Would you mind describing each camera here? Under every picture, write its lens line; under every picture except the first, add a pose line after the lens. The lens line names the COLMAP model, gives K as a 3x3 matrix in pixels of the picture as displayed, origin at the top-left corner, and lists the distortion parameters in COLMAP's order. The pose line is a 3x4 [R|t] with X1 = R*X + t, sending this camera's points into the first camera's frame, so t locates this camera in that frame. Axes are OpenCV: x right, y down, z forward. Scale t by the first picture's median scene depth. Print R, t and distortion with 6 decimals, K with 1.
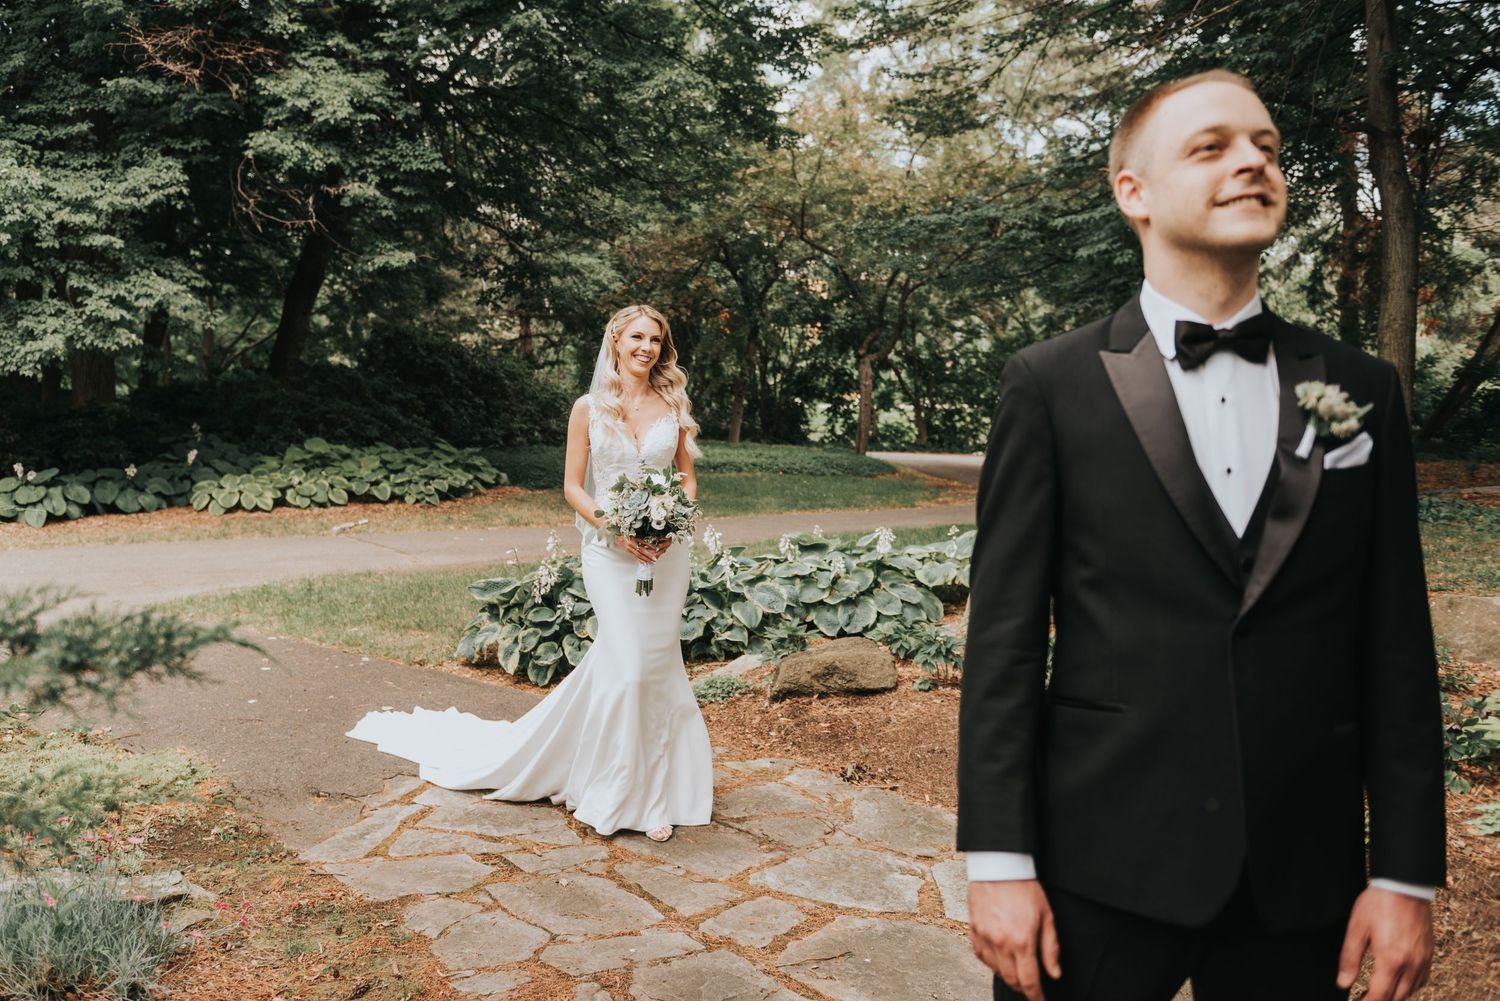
lens RADIAL K [[1357.8, 0, 750.0], [0, 1357.8, 500.5], [0, 0, 1]] dist [0.051152, 0.004427]
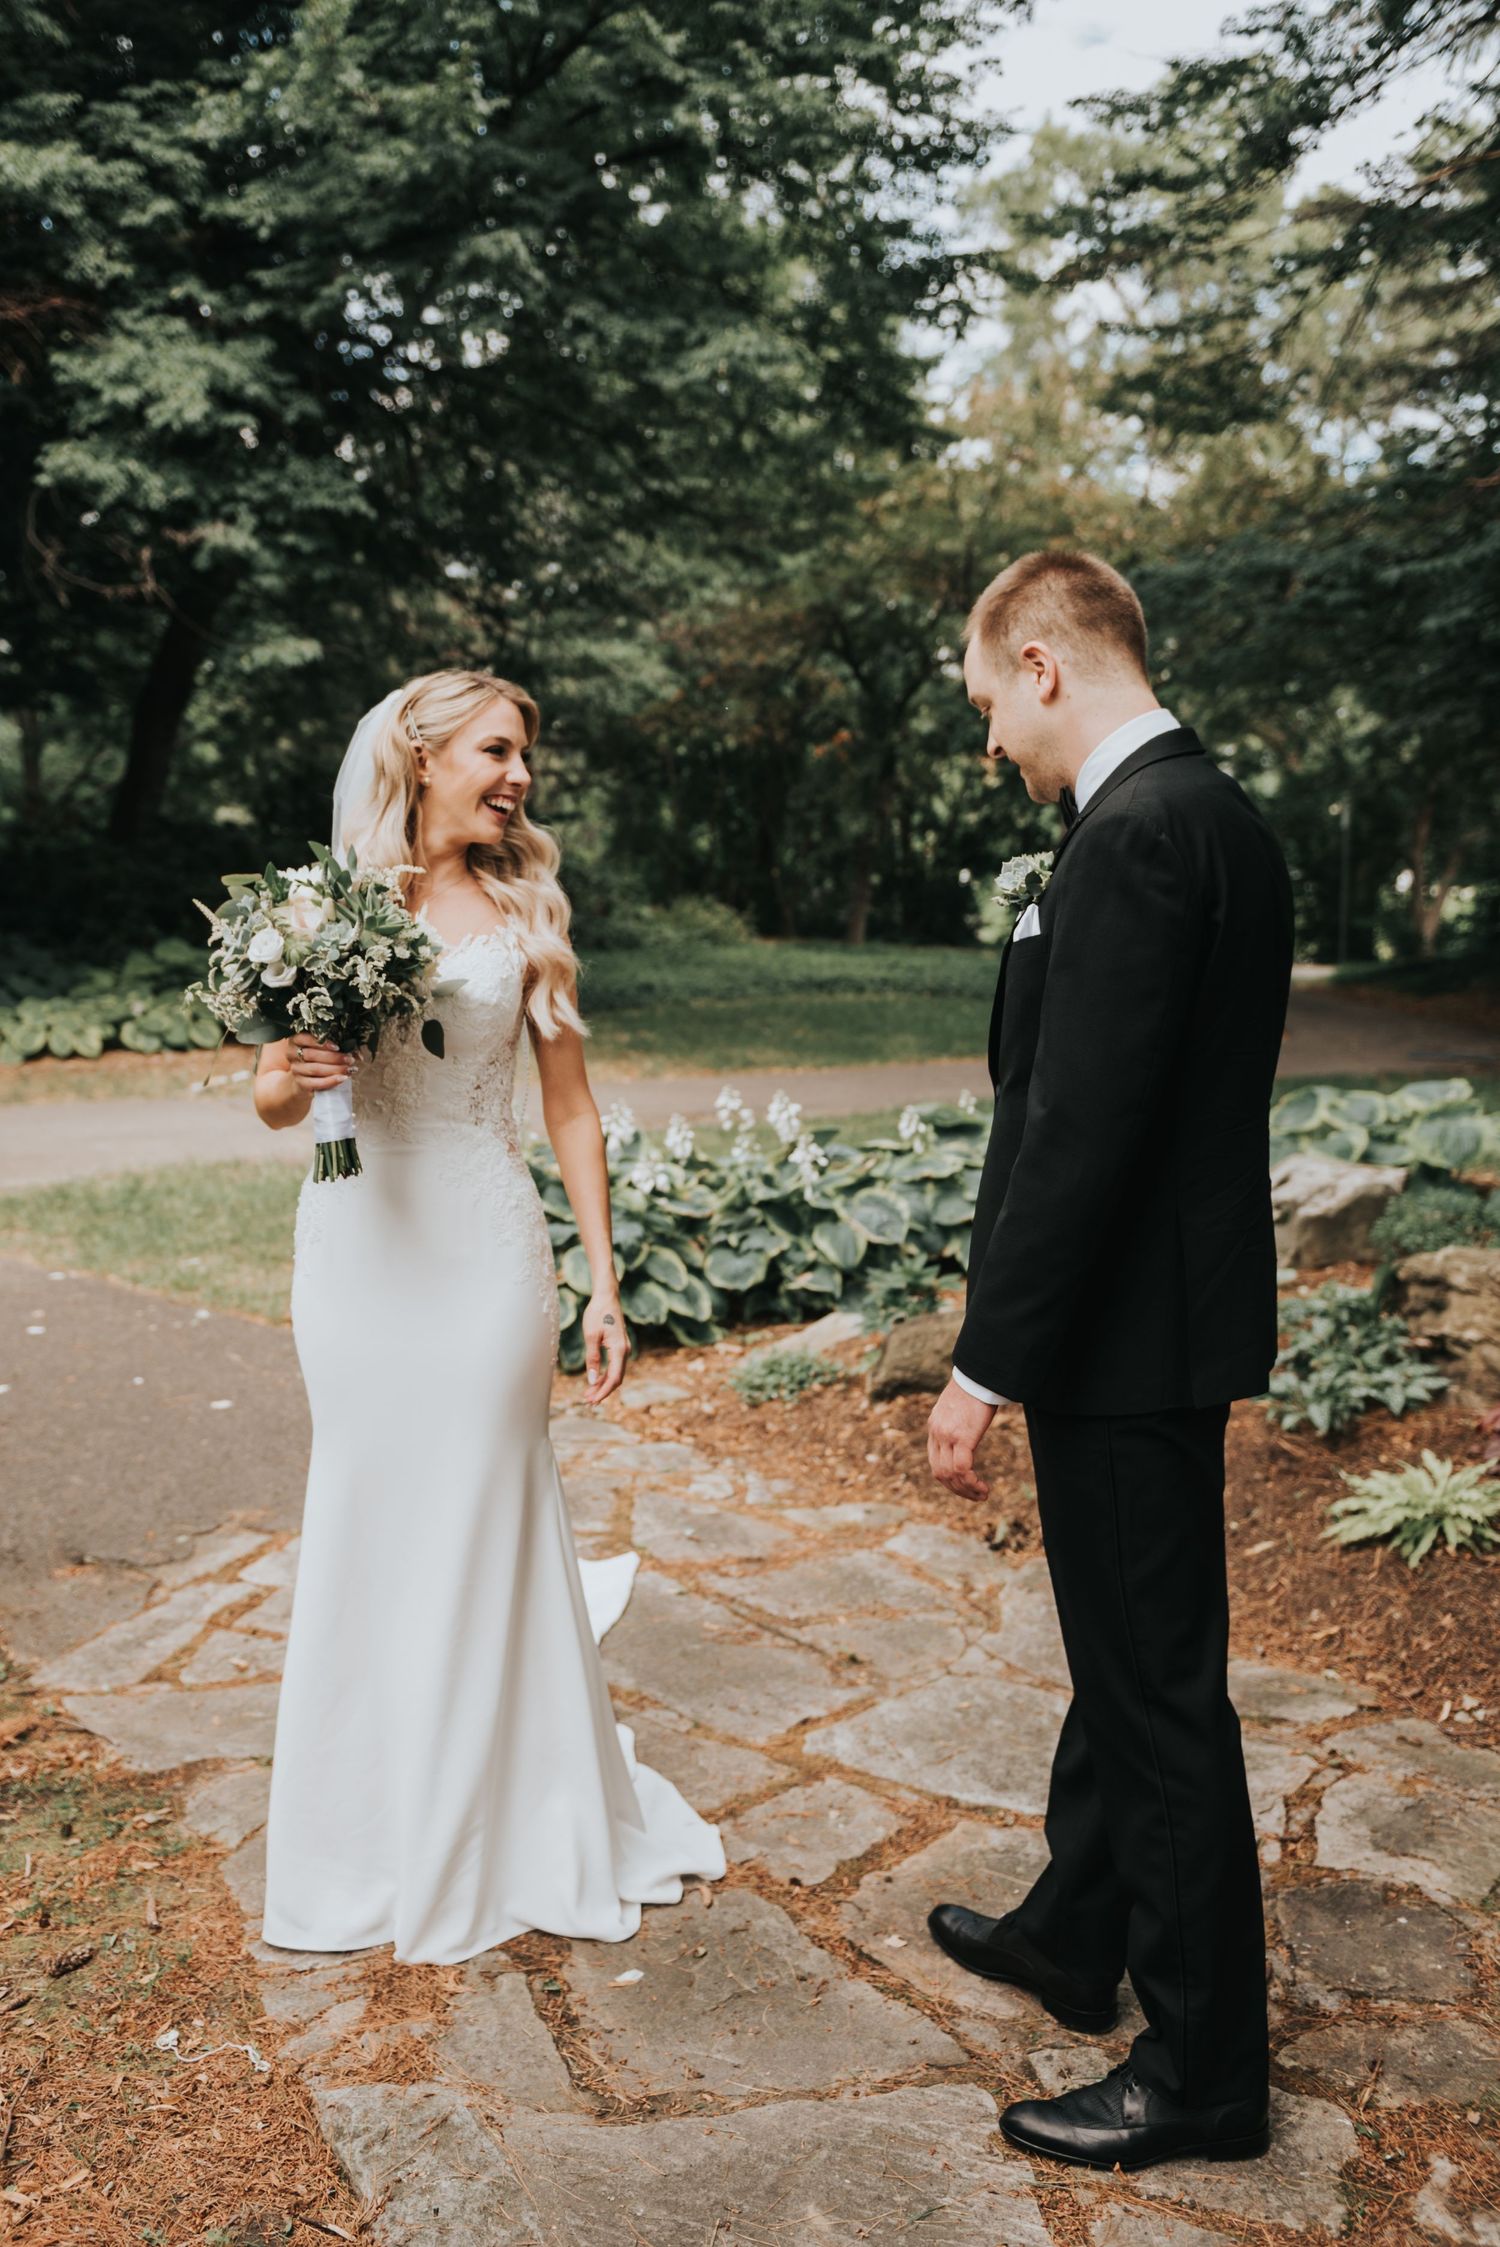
lens RADIAL K [[2034.0, 0, 751.7], [0, 2034.0, 1089.7], [0, 0, 1]] dist [0.051152, 0.004427]
pose [[0.996637, 0.006060, -0.081716, 0.026615], [-0.003291, 0.999417, 0.033978, -0.011545], [0.081875, -0.033595, 0.996076, 0.099448]]
